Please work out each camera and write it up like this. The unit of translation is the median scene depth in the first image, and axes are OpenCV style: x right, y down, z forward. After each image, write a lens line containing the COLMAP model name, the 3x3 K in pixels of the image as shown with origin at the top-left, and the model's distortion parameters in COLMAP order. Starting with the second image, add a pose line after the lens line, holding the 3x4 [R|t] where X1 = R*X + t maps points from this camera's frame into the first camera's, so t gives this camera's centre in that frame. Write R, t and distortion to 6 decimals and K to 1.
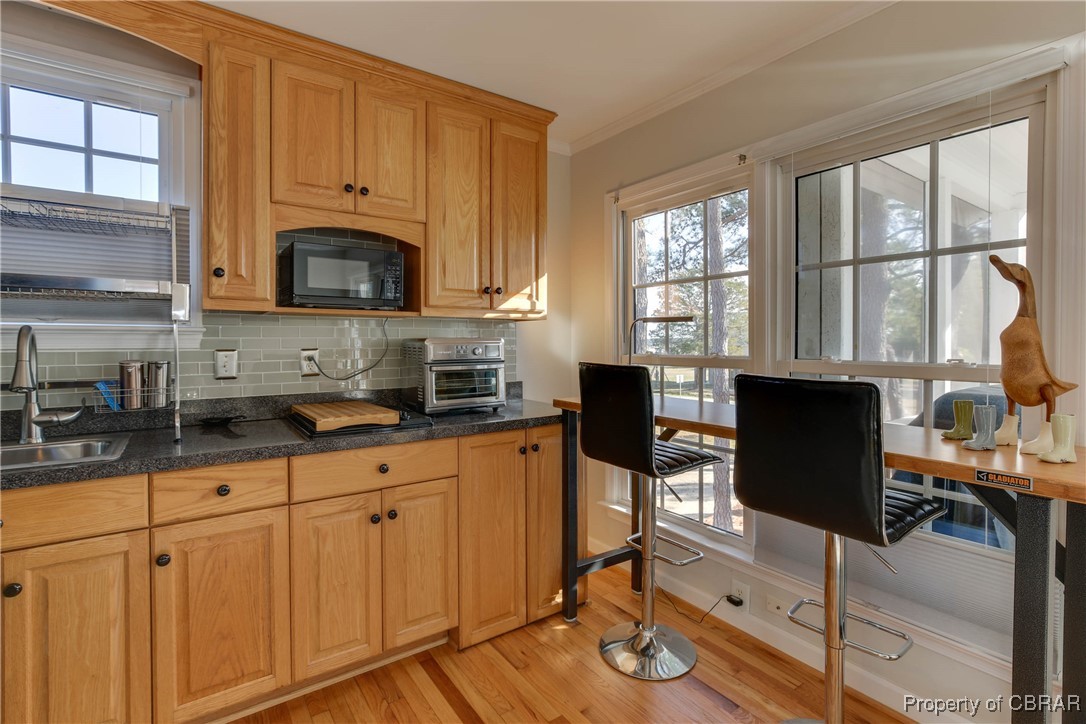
lens RADIAL K [[527.9, 0, 567.8], [0, 527.9, 343.5], [0, 0, 1]] dist [-0.003950, -0.002239]
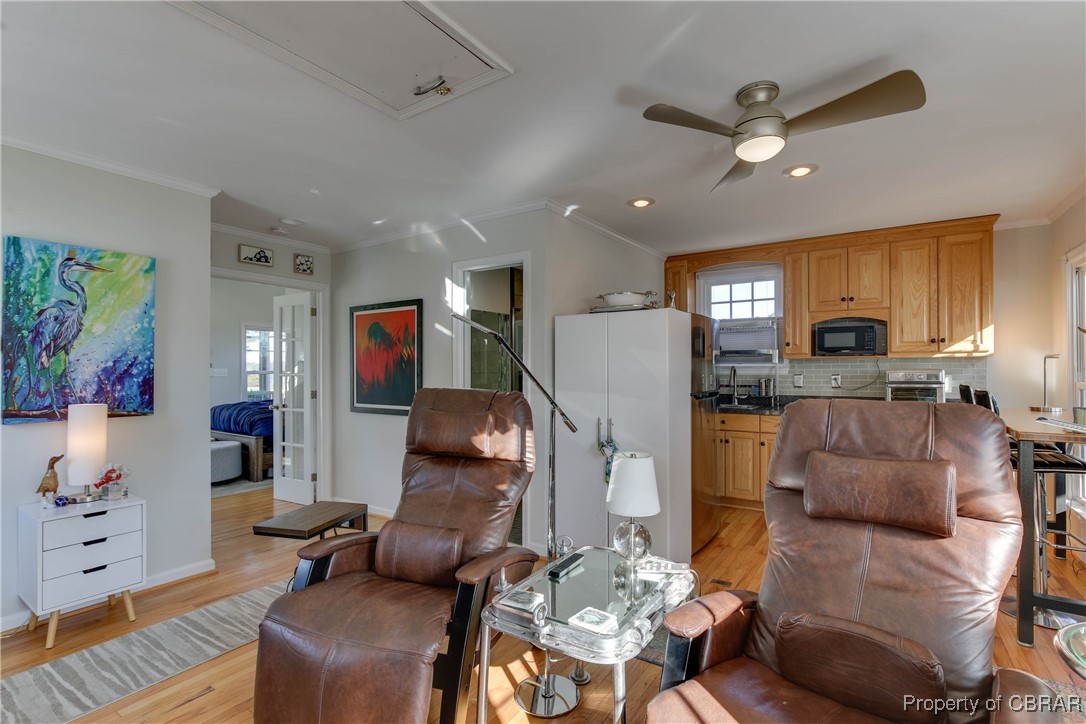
lens RADIAL K [[503.8, 0, 556.2], [0, 503.8, 367.5], [0, 0, 1]] dist [-0.000463, 0.002007]
pose [[0.361717, -0.006189, -0.932267, 1.059641], [-0.003042, 0.999965, -0.007819, 0.000961], [0.932283, 0.005664, 0.361685, -0.817293]]
